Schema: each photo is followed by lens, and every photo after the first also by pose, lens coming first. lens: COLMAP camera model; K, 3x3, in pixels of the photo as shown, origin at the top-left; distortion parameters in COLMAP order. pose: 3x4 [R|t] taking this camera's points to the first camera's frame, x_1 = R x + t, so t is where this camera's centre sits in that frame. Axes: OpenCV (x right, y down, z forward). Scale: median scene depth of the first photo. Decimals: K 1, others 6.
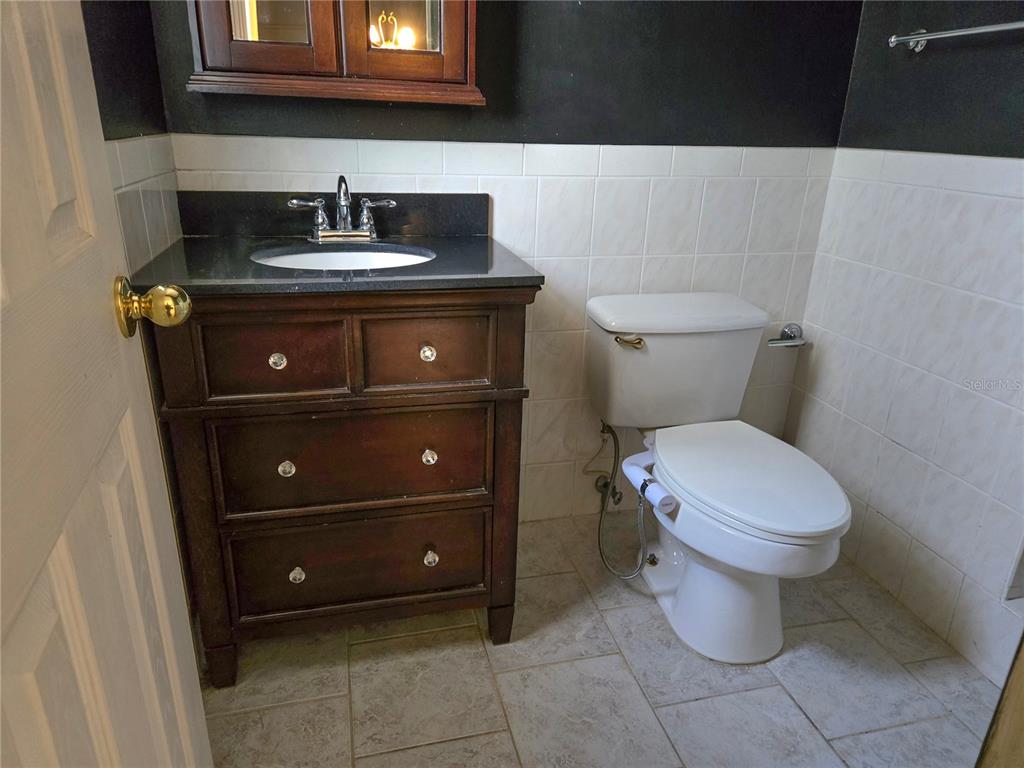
lens RADIAL K [[687.9, 0, 510.2], [0, 687.9, 384.4], [0, 0, 1]] dist [0.065760, -0.047715]
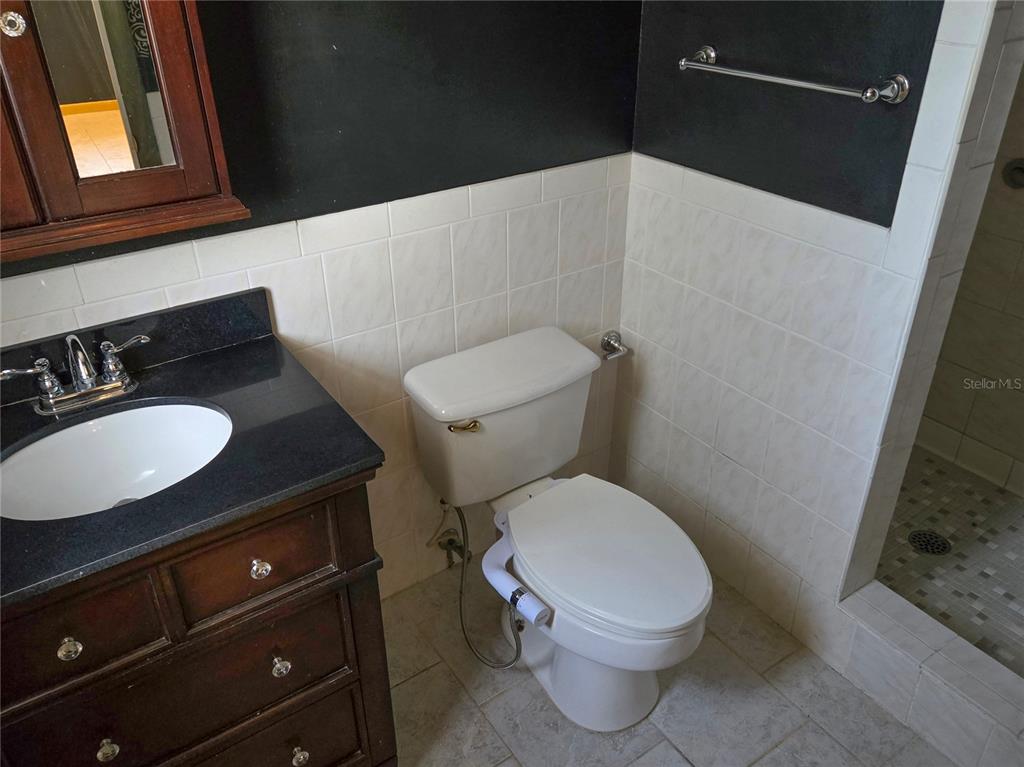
lens RADIAL K [[795.6, 0, 510.1], [0, 795.6, 383.1], [0, 0, 1]] dist [0.075799, -0.015451]
pose [[0.938276, -0.205061, 0.278548, -0.047712], [0.157982, 0.970471, 0.182284, -0.306341], [-0.307702, -0.127027, 0.942965, 0.017539]]
